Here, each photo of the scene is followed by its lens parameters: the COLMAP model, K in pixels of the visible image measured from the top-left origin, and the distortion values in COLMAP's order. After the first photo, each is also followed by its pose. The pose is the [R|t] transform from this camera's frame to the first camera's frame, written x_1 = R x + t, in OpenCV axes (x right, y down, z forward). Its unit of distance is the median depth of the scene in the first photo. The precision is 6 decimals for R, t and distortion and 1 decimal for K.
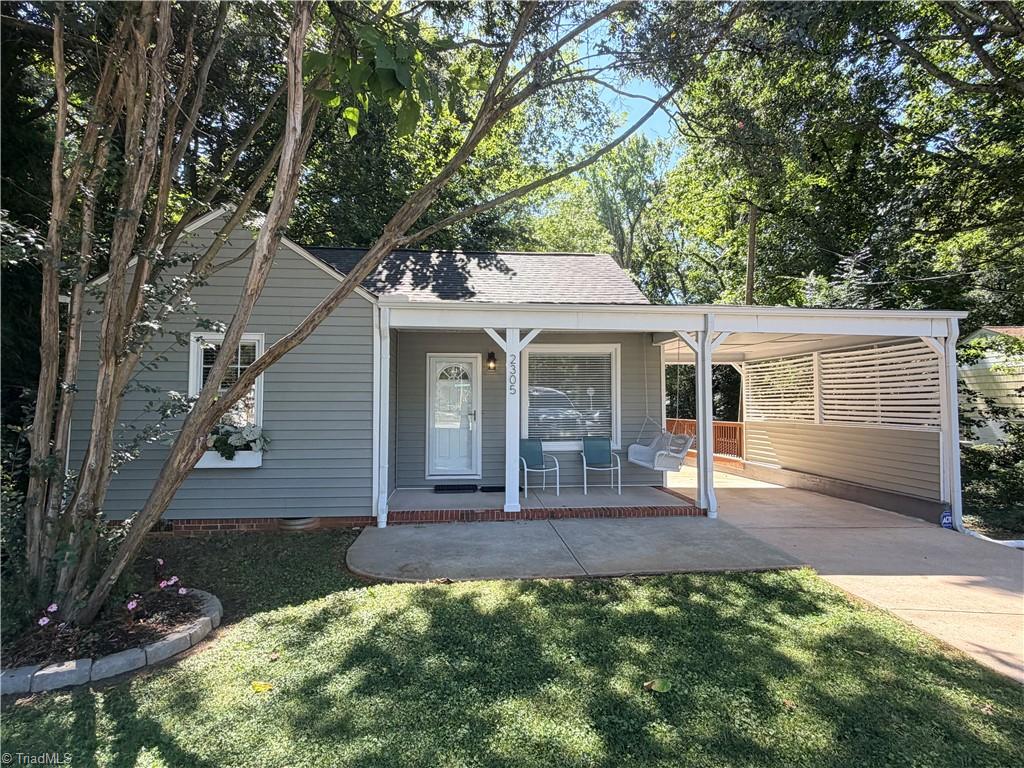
lens RADIAL K [[507.0, 0, 511.9], [0, 507.0, 380.6], [0, 0, 1]] dist [0.004256, -0.002296]
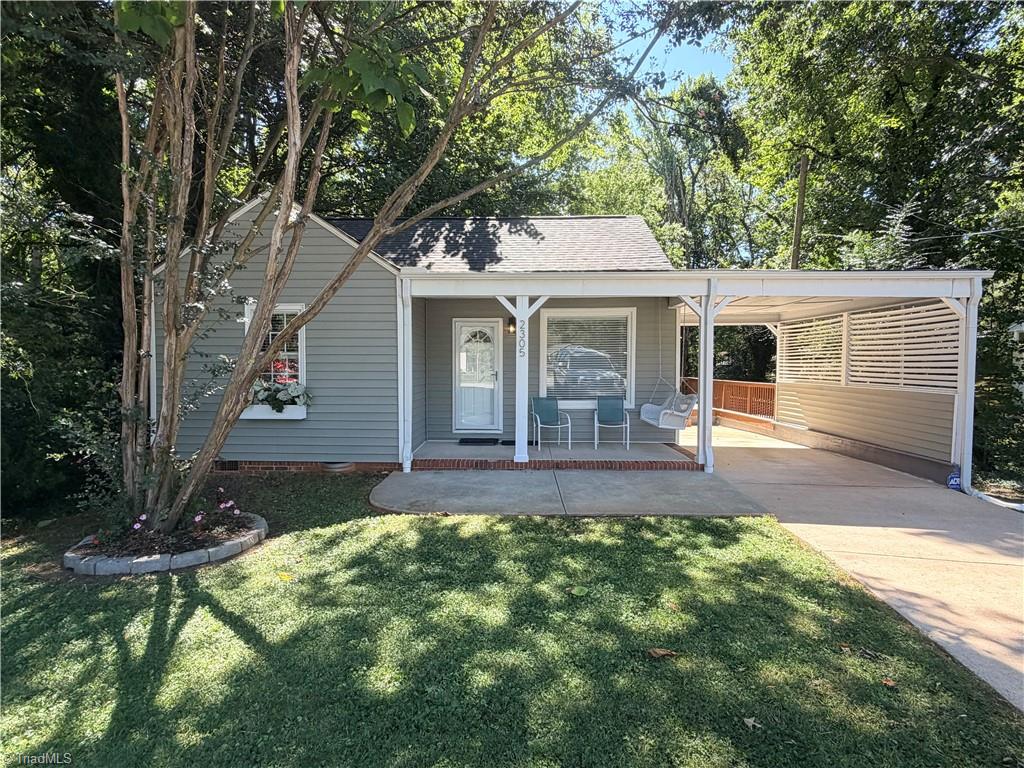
lens RADIAL K [[507.0, 0, 510.7], [0, 507.0, 382.8], [0, 0, 1]] dist [0.004256, -0.002296]
pose [[0.992914, 0.006192, -0.118671, 0.119412], [0.003762, 0.996503, 0.083476, -0.009465], [0.118772, -0.083331, 0.989419, -0.101185]]
